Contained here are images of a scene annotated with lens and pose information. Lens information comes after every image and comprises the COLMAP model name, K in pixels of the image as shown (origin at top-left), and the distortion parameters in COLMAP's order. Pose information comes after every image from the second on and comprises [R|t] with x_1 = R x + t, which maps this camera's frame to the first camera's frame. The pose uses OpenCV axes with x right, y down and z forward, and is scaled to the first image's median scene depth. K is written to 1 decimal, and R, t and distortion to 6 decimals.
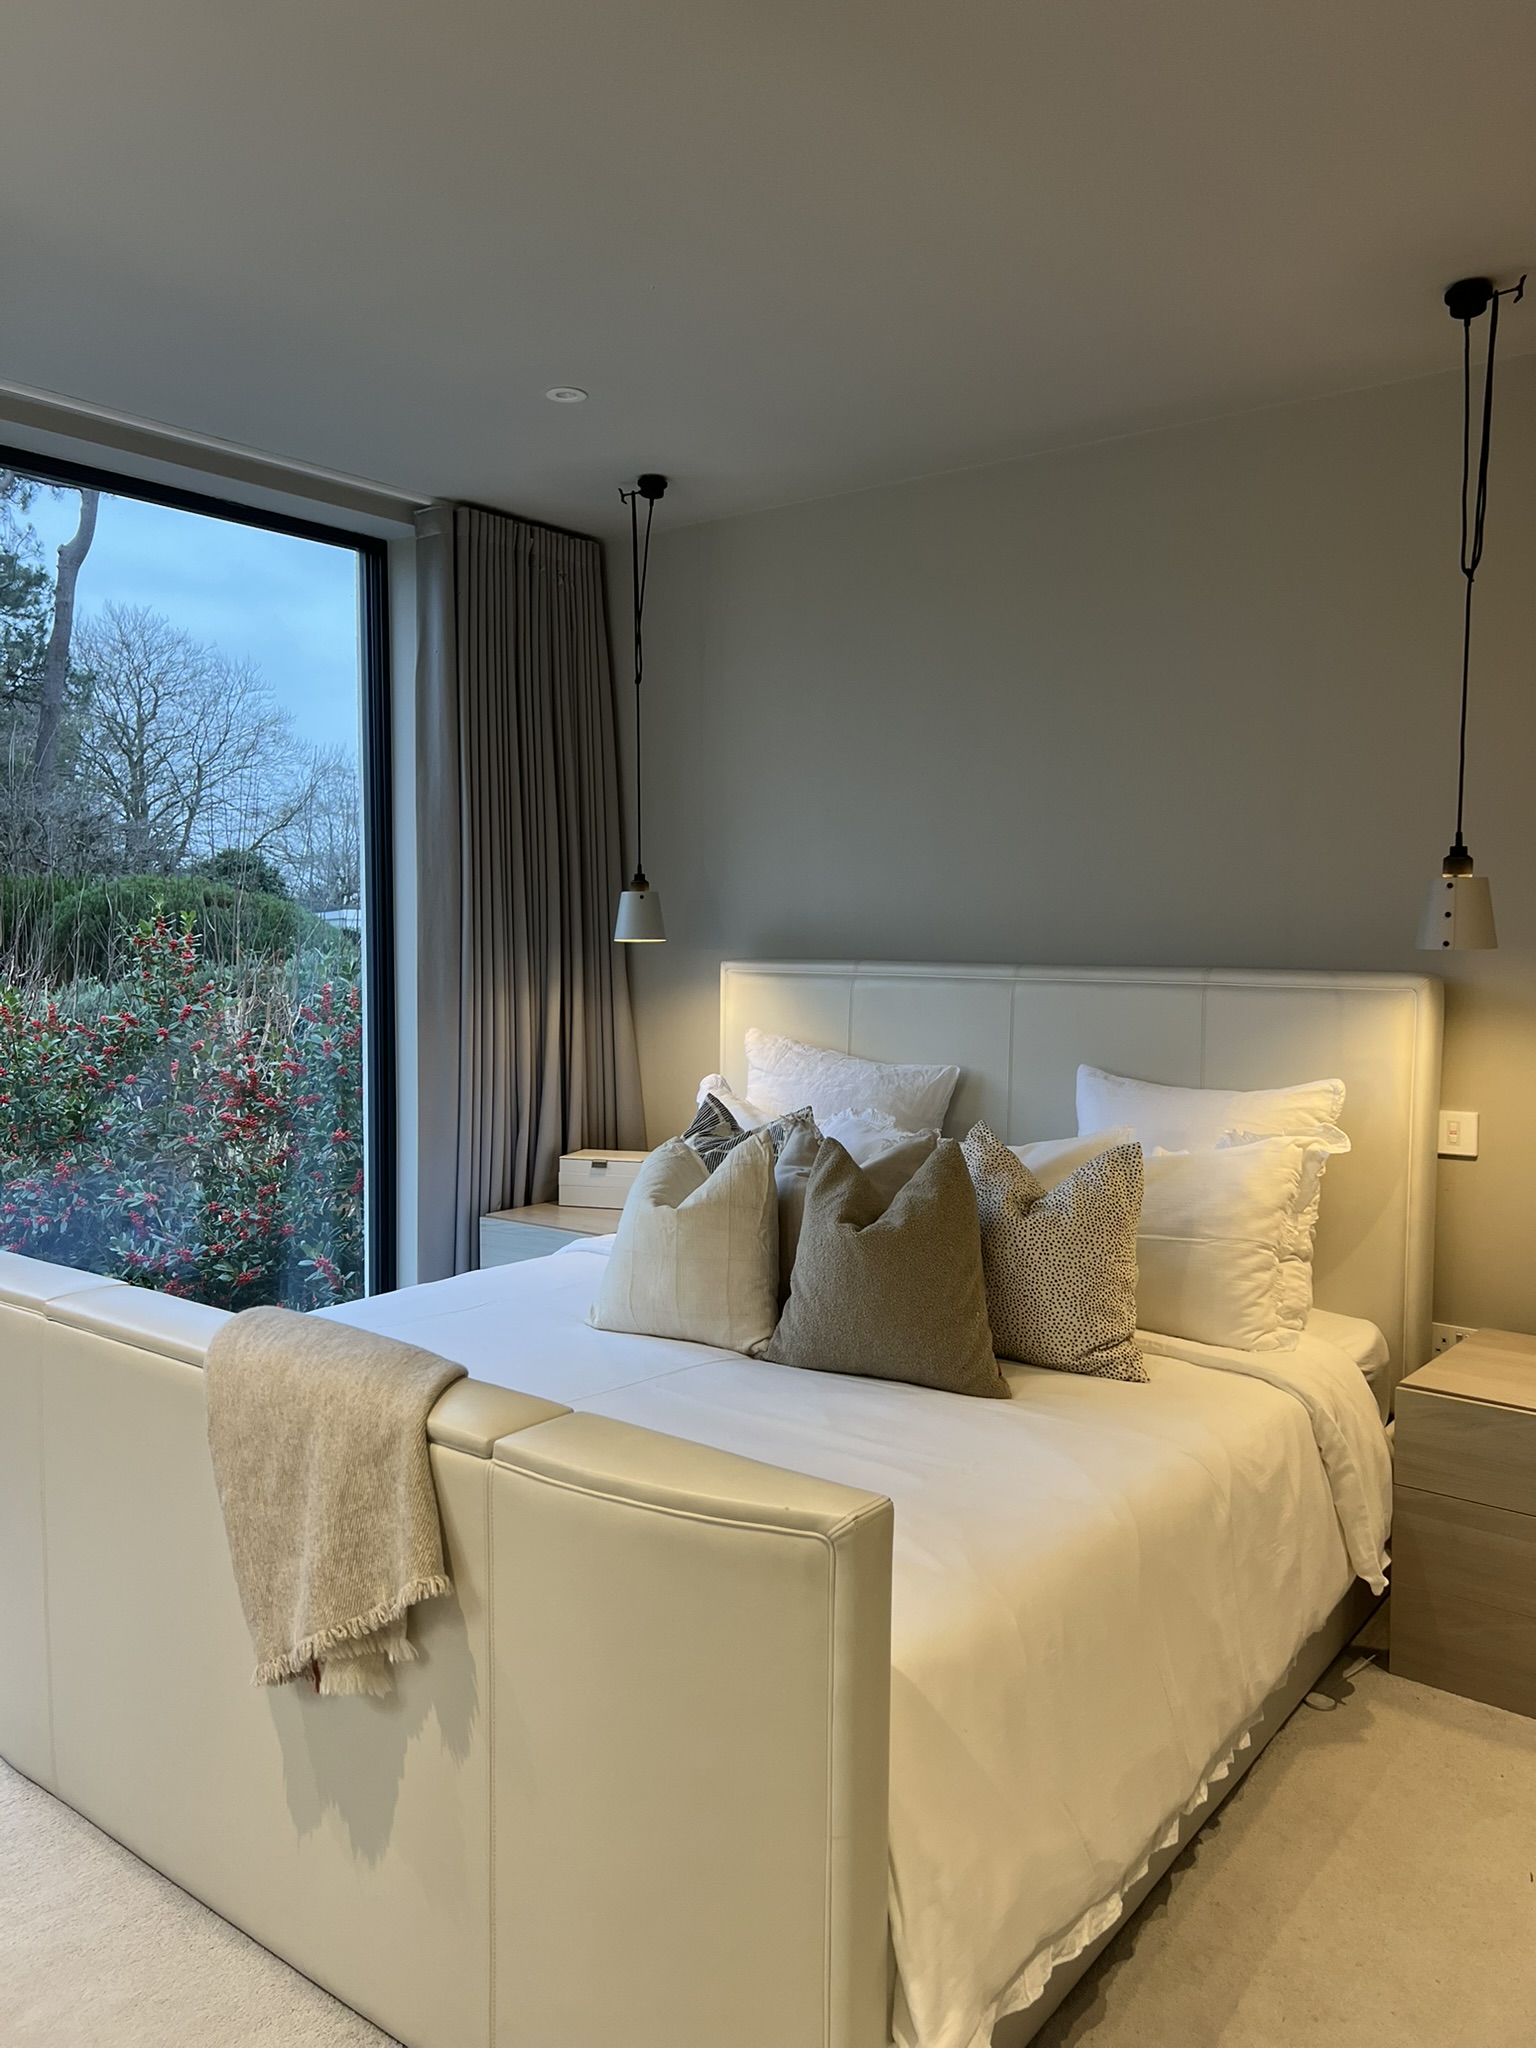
lens RADIAL K [[1525.1, 0, 768.0], [0, 1525.1, 1024.0], [0, 0, 1]] dist [0.052675, -0.098997]
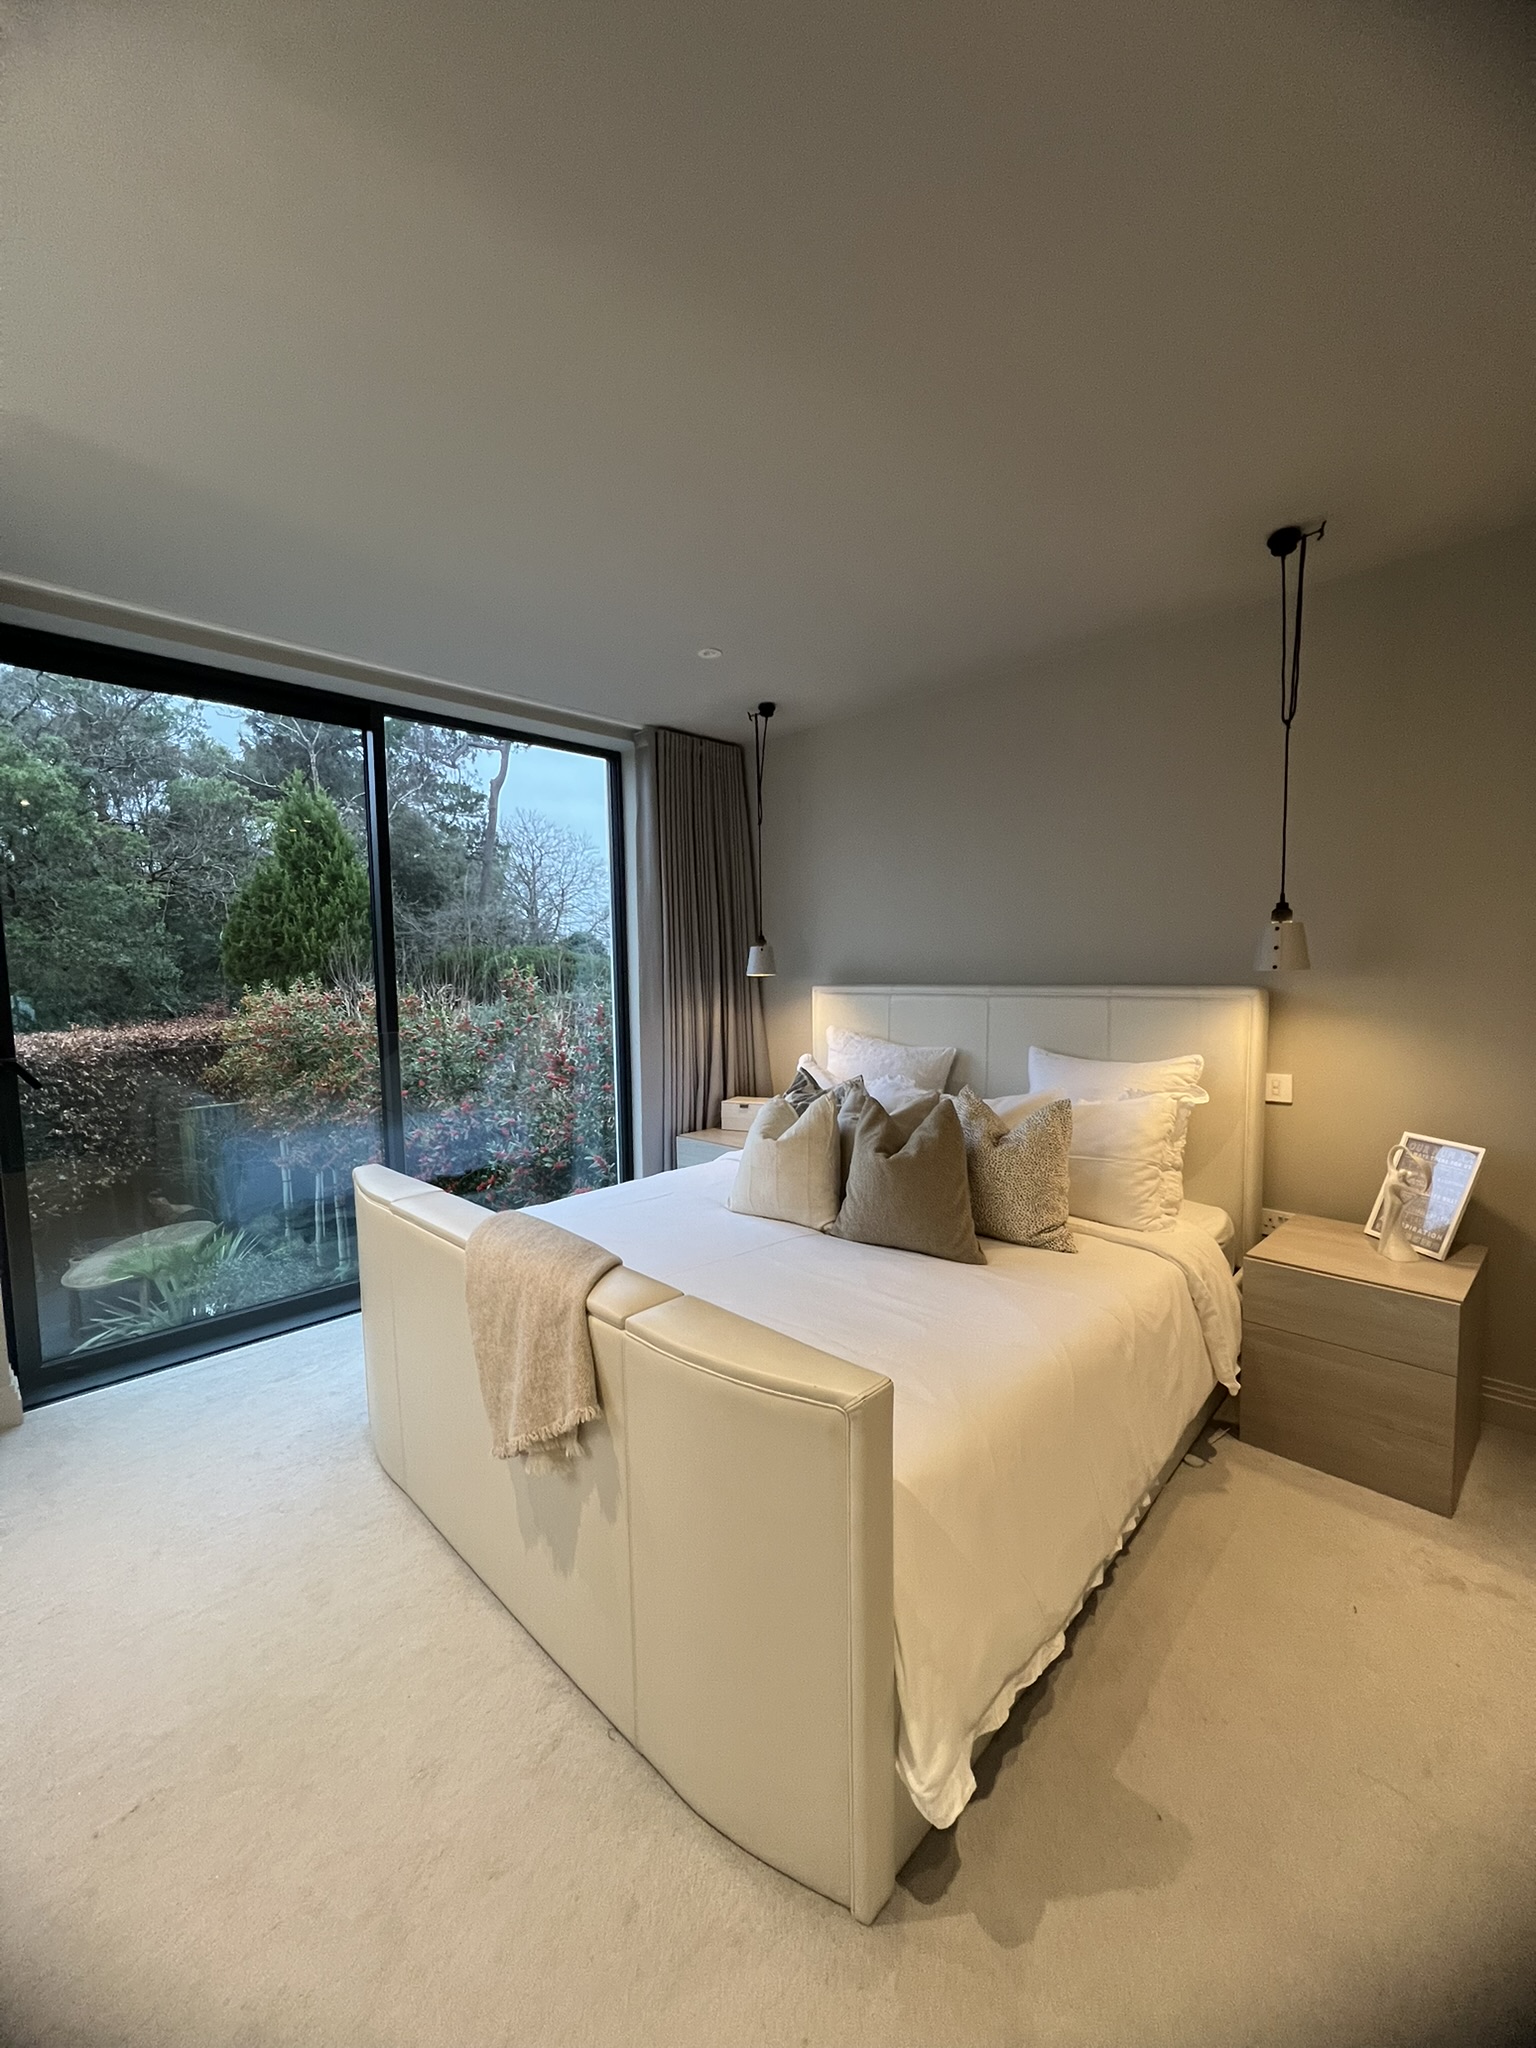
lens RADIAL K [[804.1, 0, 768.0], [0, 804.1, 1024.0], [0, 0, 1]] dist [-0.013319, 0.000007]
pose [[0.993245, -0.015707, -0.114970, 0.031290], [0.016772, 0.999825, 0.008306, -0.010516], [0.114819, -0.010178, 0.993334, 0.147581]]
